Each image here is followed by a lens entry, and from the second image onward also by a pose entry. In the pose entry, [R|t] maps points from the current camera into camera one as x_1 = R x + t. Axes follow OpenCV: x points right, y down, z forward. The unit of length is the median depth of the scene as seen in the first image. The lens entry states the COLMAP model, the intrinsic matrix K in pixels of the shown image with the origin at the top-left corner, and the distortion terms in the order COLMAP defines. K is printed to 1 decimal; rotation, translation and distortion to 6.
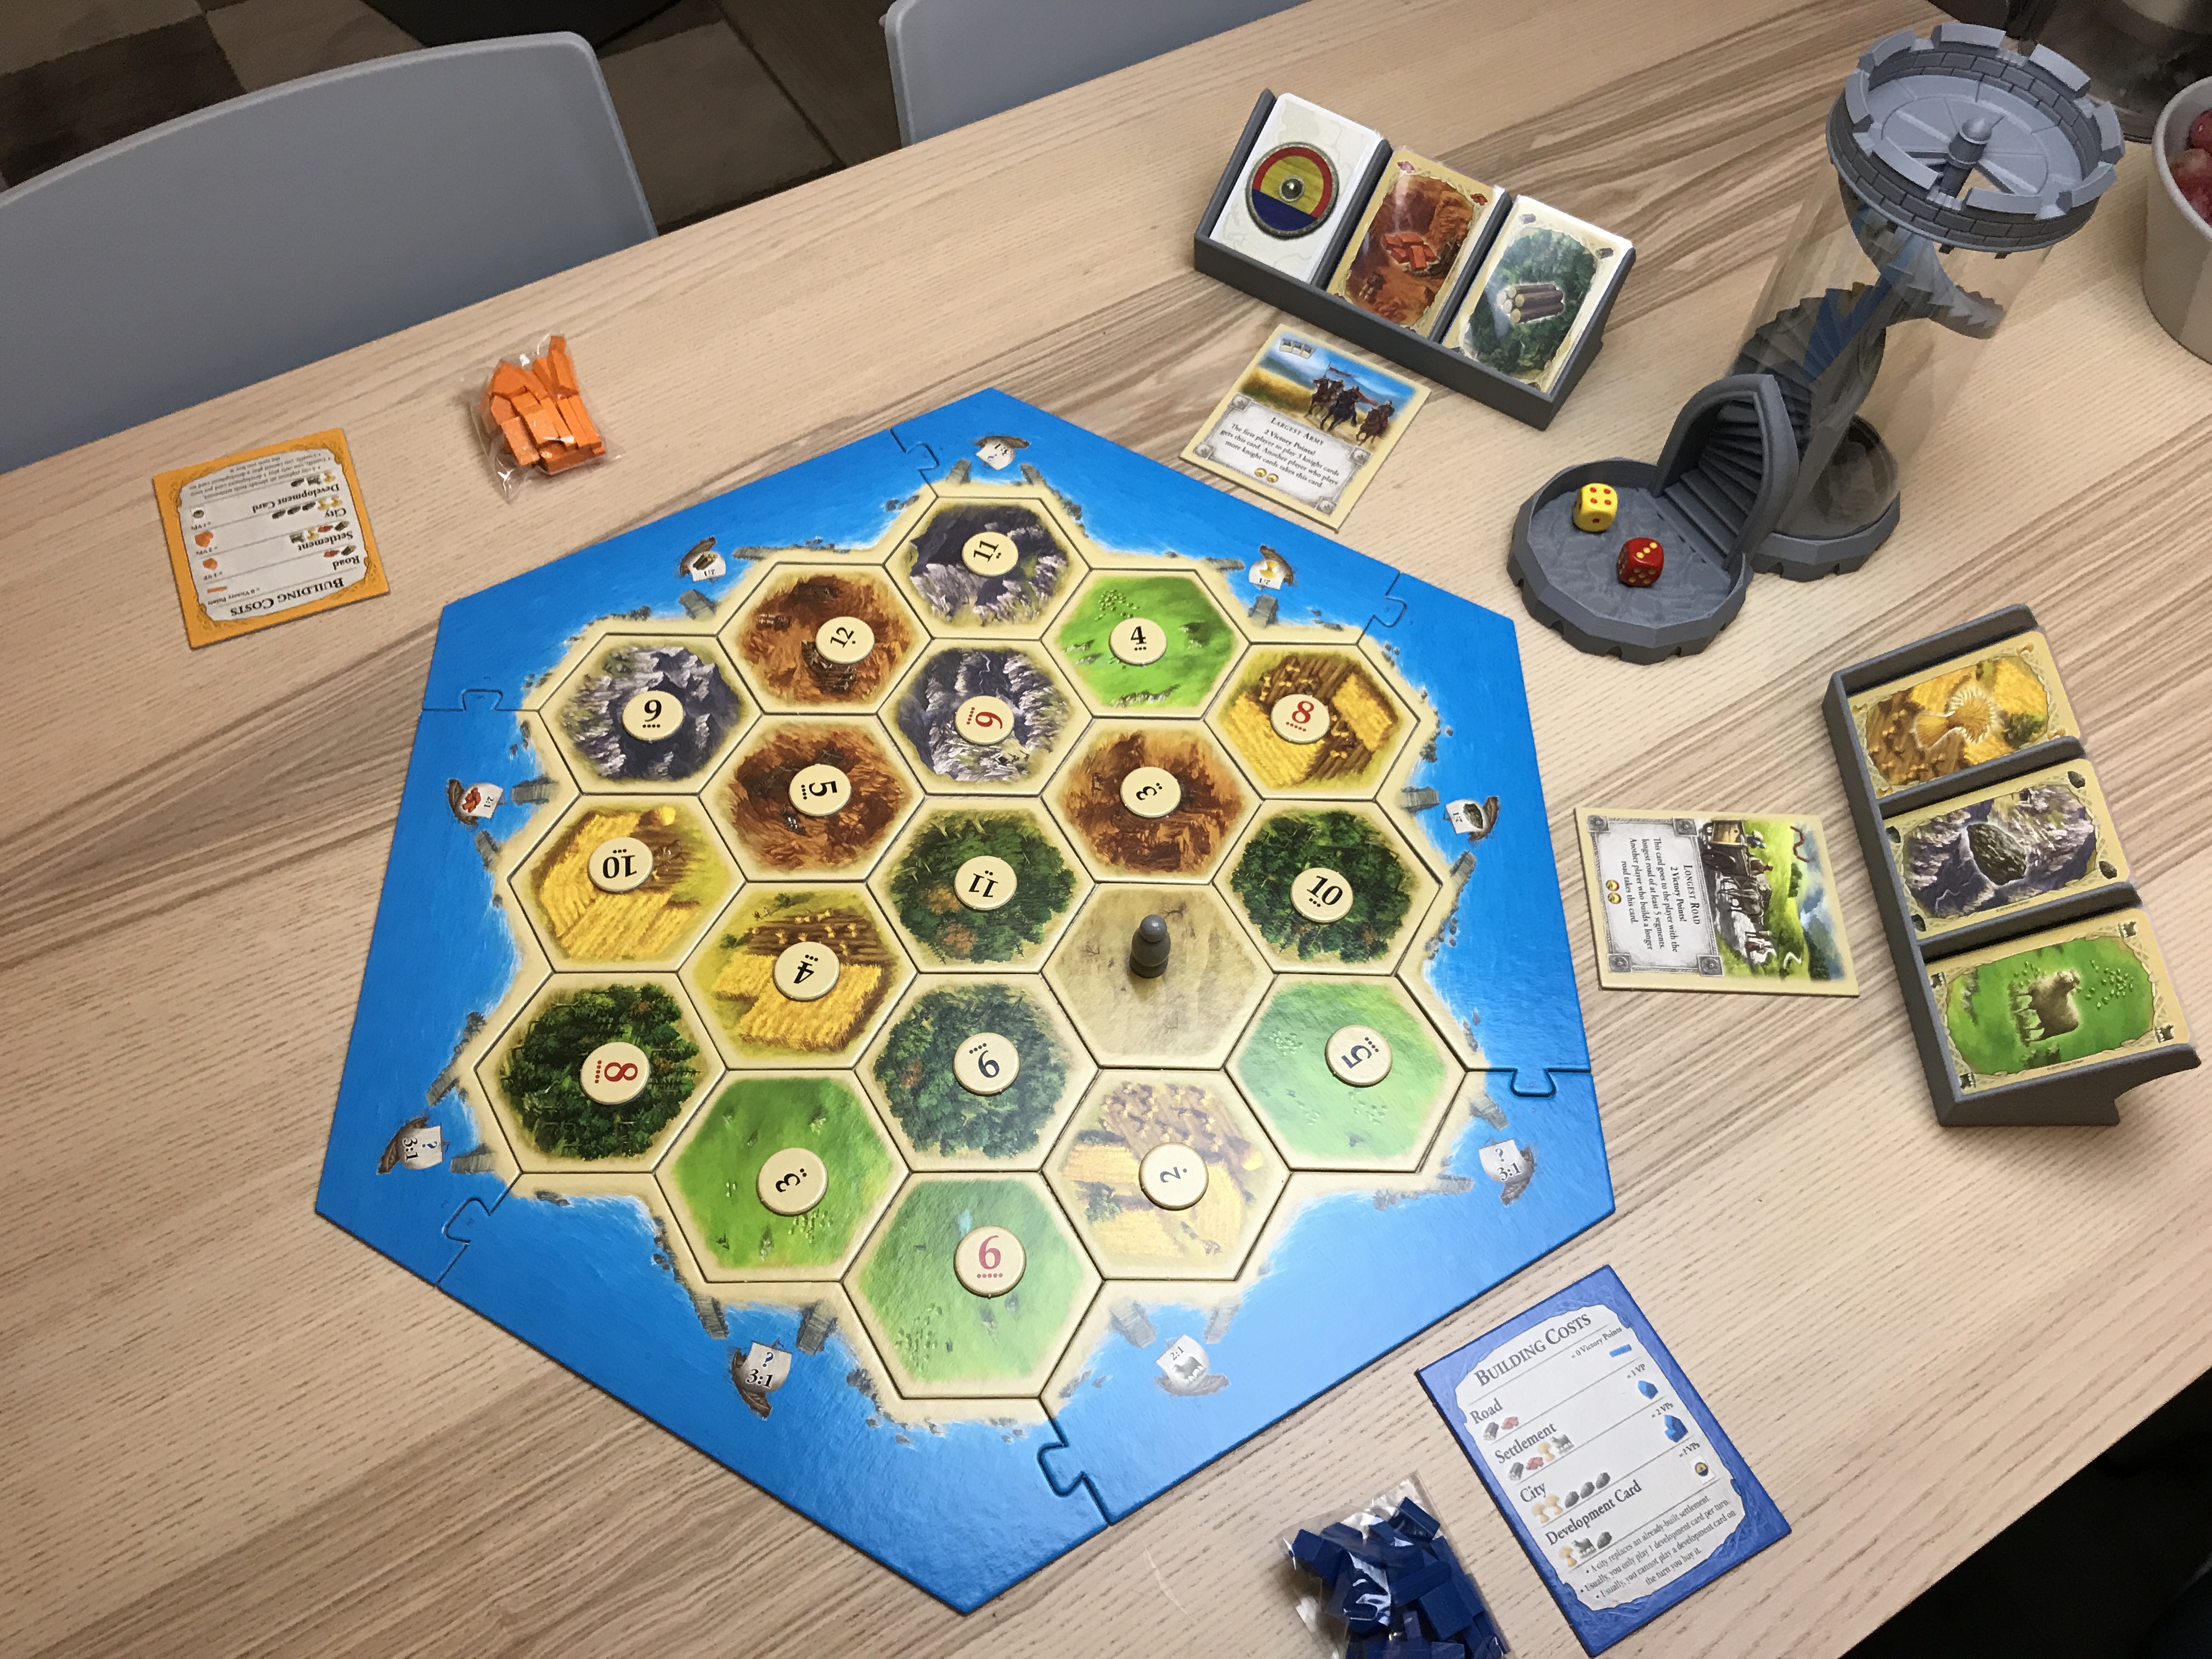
lens RADIAL K [[1782.1, 0, 1093.8], [0, 1782.1, 826.1], [0, 0, 1]] dist [-0.001018, -0.018905]
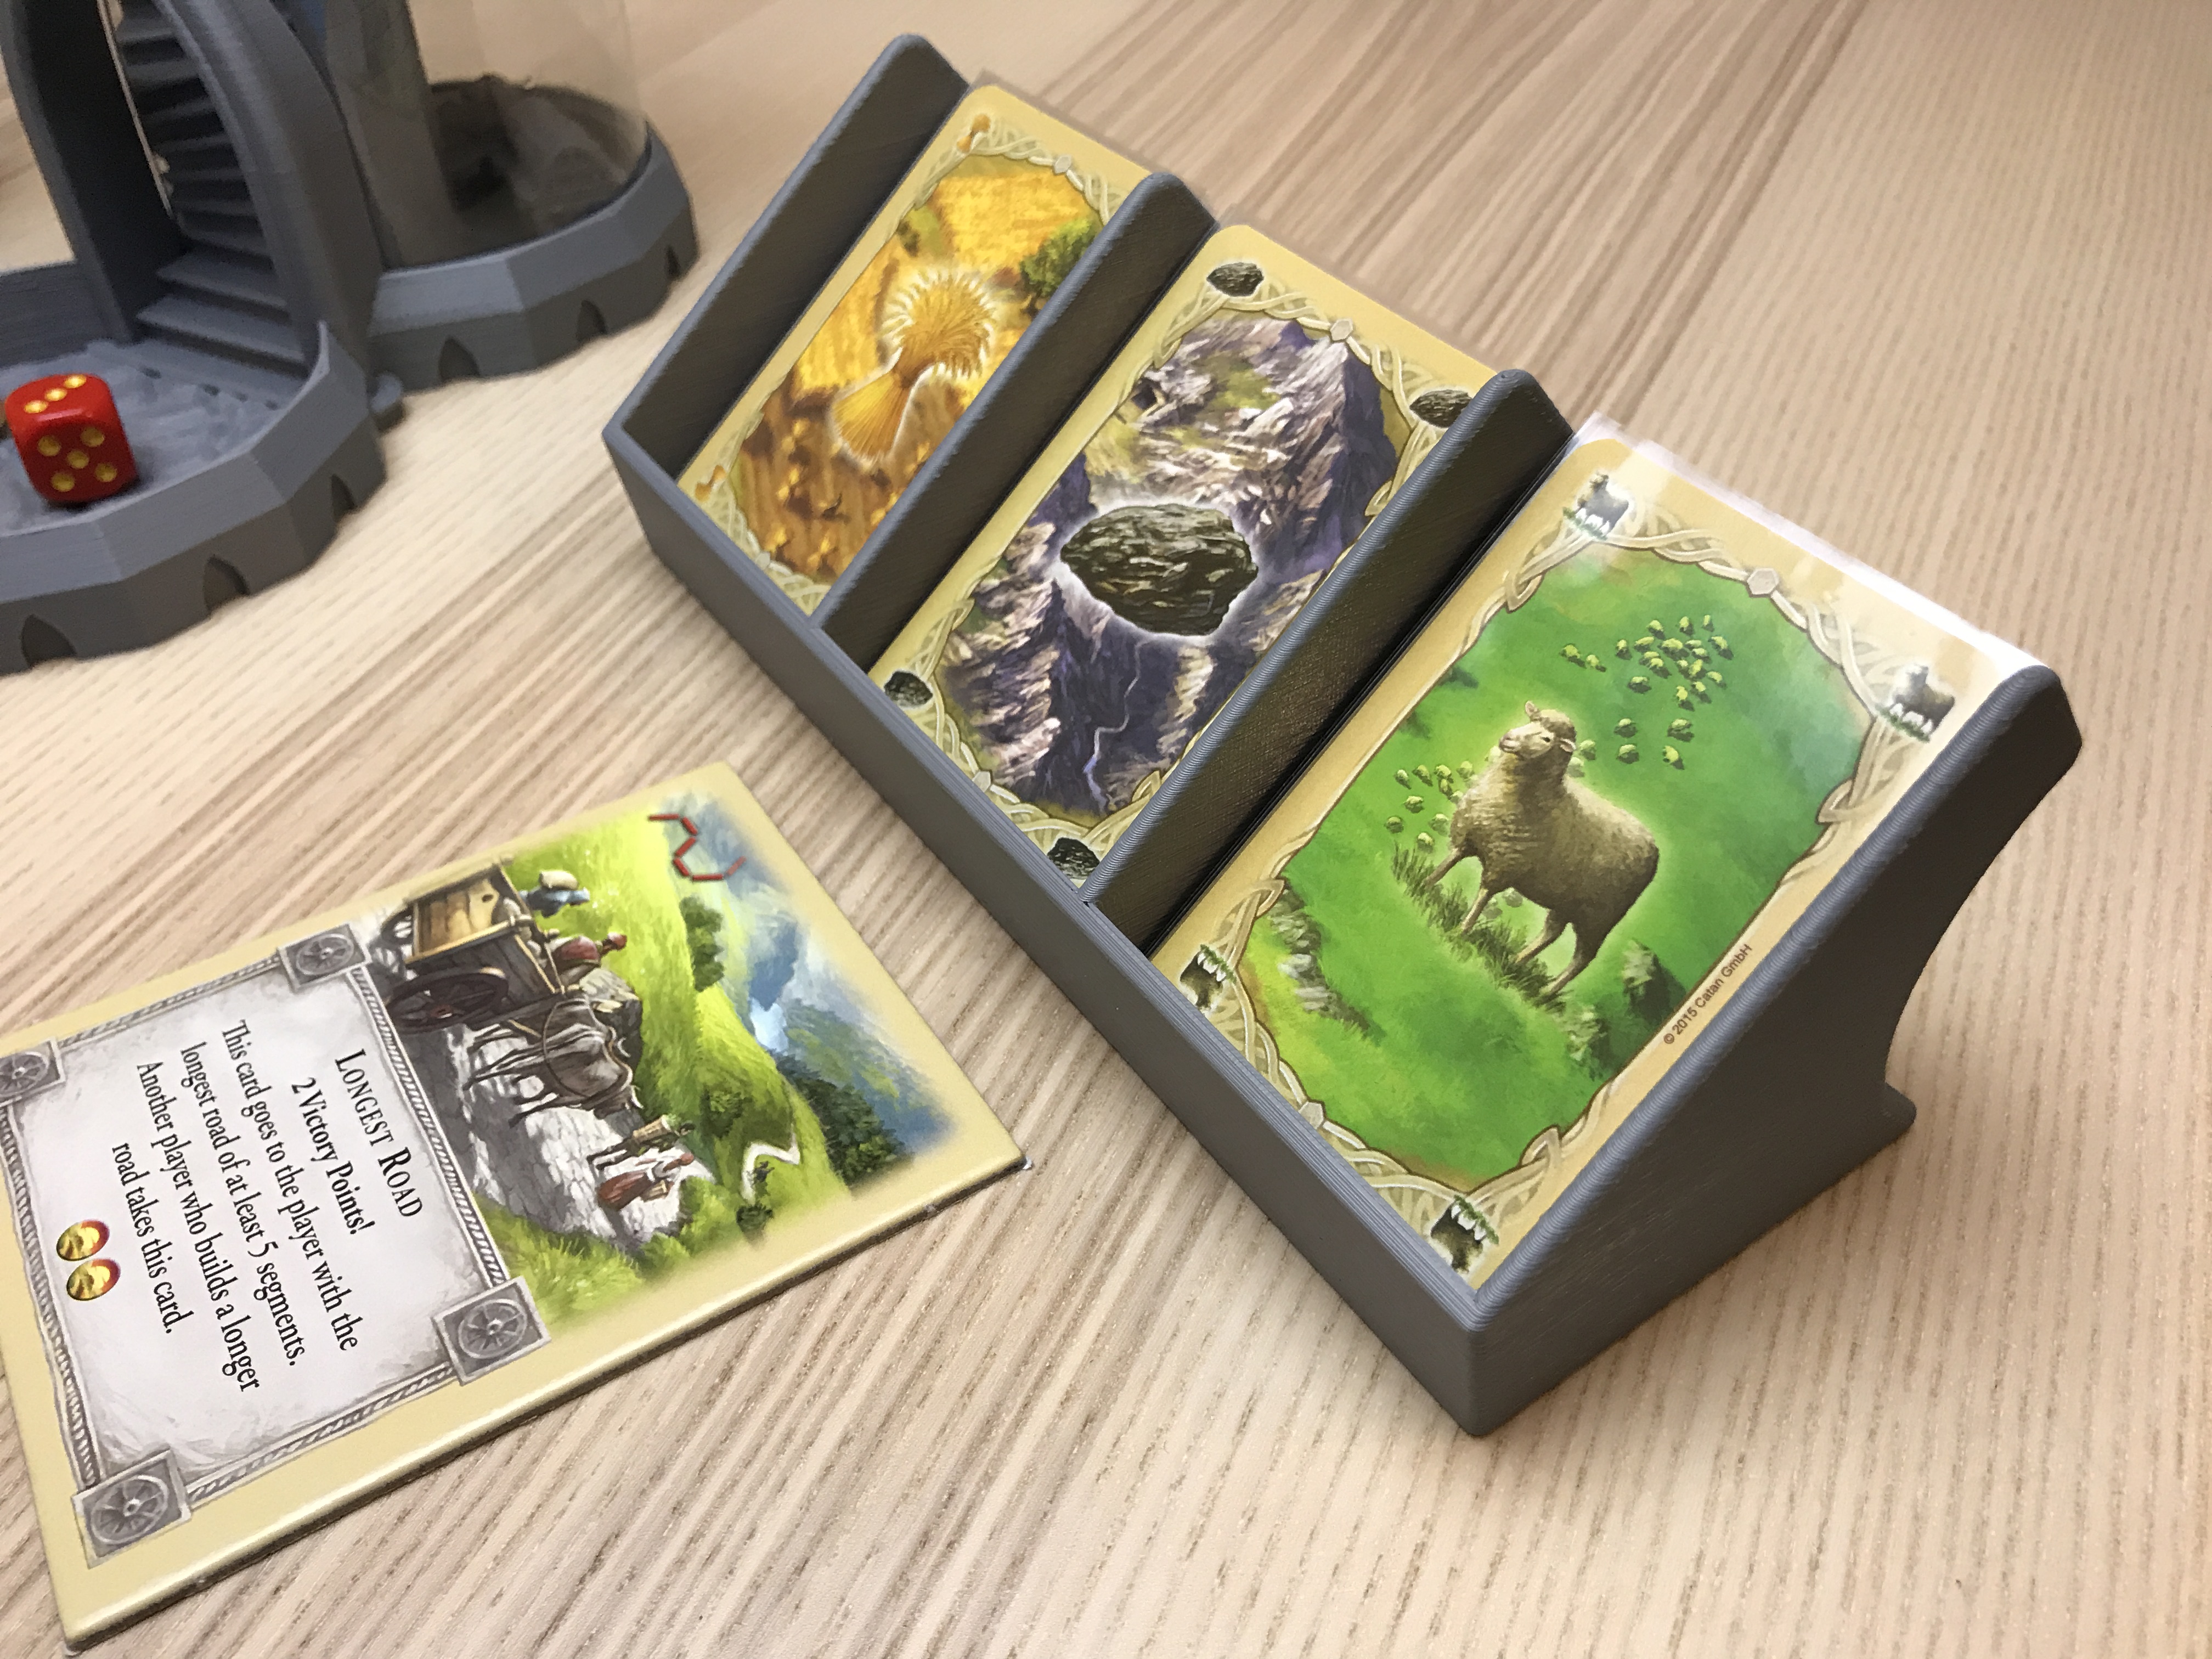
lens RADIAL K [[1782.1, 0, 1109.1], [0, 1782.1, 818.4], [0, 0, 1]] dist [-0.001018, -0.018905]
pose [[0.838456, -0.400637, 0.369435, 0.353864], [0.493626, 0.845571, -0.203330, 0.112496], [-0.230922, 0.352846, 0.906739, 0.709561]]
